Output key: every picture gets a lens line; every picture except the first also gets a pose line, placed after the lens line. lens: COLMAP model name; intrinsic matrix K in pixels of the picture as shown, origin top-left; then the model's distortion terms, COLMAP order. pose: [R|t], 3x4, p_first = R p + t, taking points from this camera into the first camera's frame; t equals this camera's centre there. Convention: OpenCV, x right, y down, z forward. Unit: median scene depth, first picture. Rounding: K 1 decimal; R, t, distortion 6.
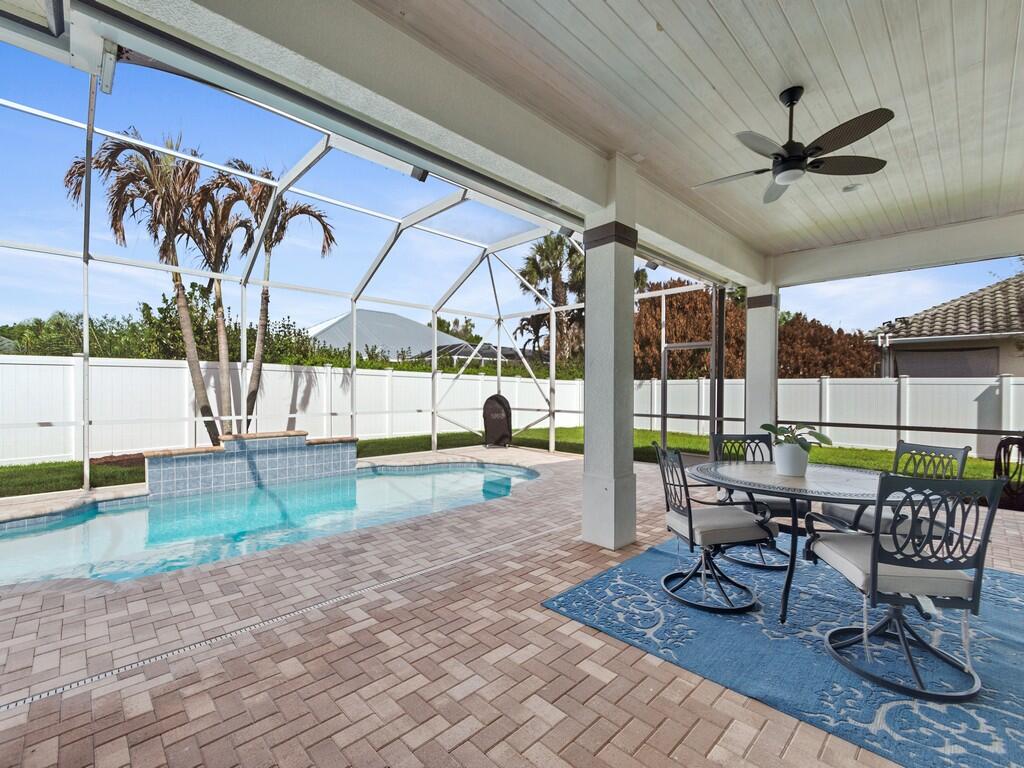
lens RADIAL K [[453.3, 0, 490.5], [0, 453.3, 387.4], [0, 0, 1]] dist [-0.000427, -0.000524]
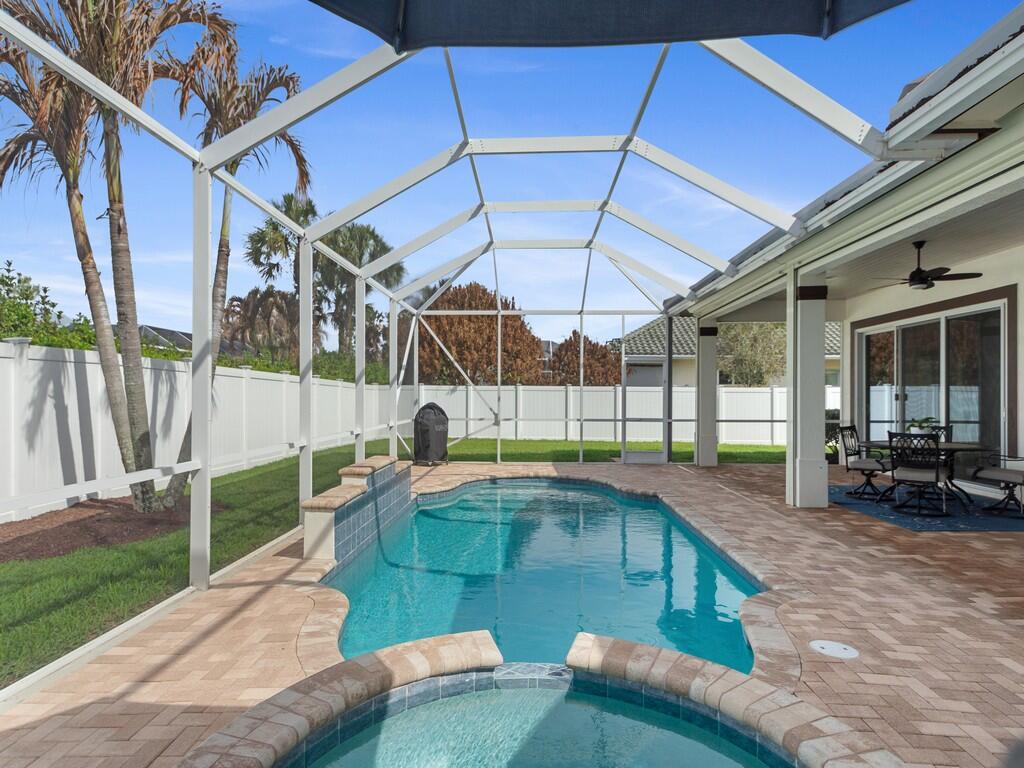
lens RADIAL K [[559.5, 0, 480.0], [0, 559.5, 394.7], [0, 0, 1]] dist [0.000576, -0.001657]
pose [[0.735672, -0.005234, 0.677318, -1.755459], [-0.000098, 0.999969, 0.007833, -0.027054], [-0.677338, -0.005829, 0.735649, 0.406843]]
